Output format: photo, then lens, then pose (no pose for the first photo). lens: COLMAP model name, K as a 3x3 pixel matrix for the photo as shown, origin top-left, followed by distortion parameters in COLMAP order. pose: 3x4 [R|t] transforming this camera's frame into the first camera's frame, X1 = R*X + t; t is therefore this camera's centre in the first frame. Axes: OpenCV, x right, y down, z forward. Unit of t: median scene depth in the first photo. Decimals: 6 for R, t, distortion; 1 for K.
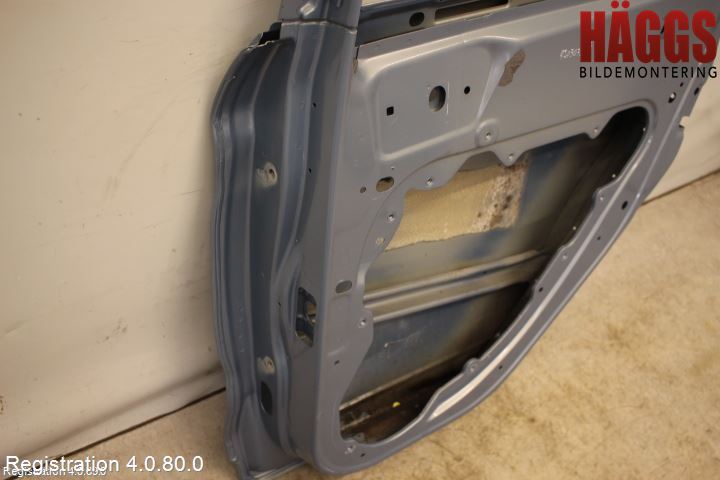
lens RADIAL K [[682.4, 0, 360.0], [0, 682.4, 240.0], [0, 0, 1]] dist [-0.109237, 0.019268]
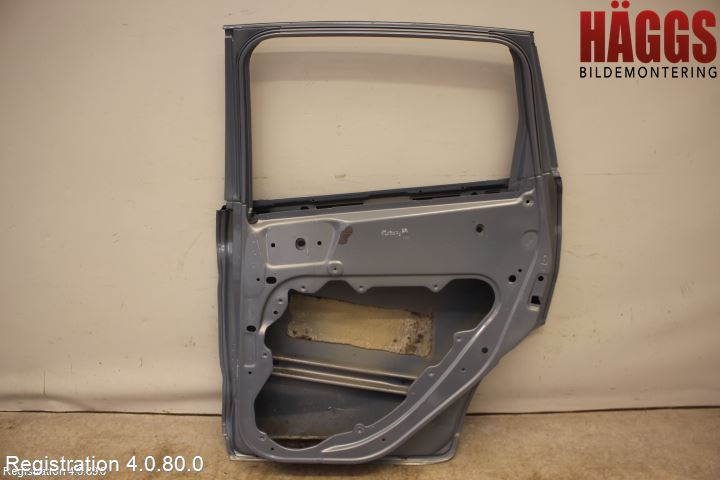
lens RADIAL K [[598.2, 0, 360.0], [0, 598.2, 240.0], [0, 0, 1]] dist [-0.142741, 0.079383]
pose [[0.794949, 0.051139, -0.604517, 0.939154], [-0.288312, 0.908574, -0.302274, 0.195334], [0.533791, 0.414582, 0.737014, -0.186429]]
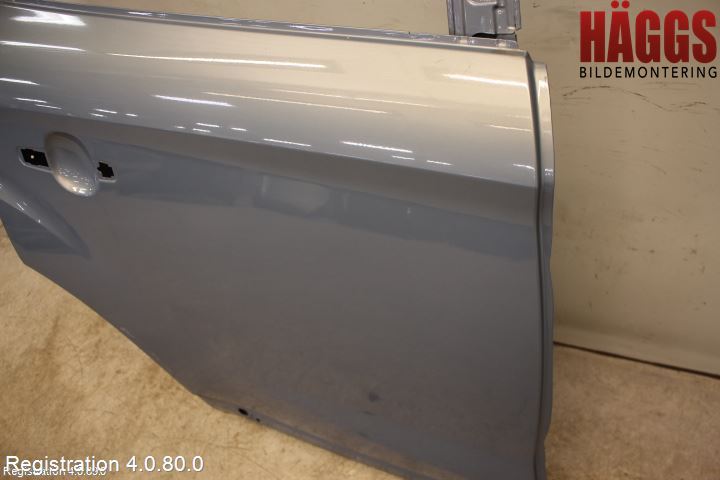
lens RADIAL K [[598.2, 0, 360.0], [0, 598.2, 240.0], [0, 0, 1]] dist [-0.142741, 0.079383]
pose [[0.451045, 0.364009, -0.814896, 0.938808], [-0.392784, 0.900833, 0.184991, -0.180641], [0.801423, 0.236639, 0.549293, 0.525146]]
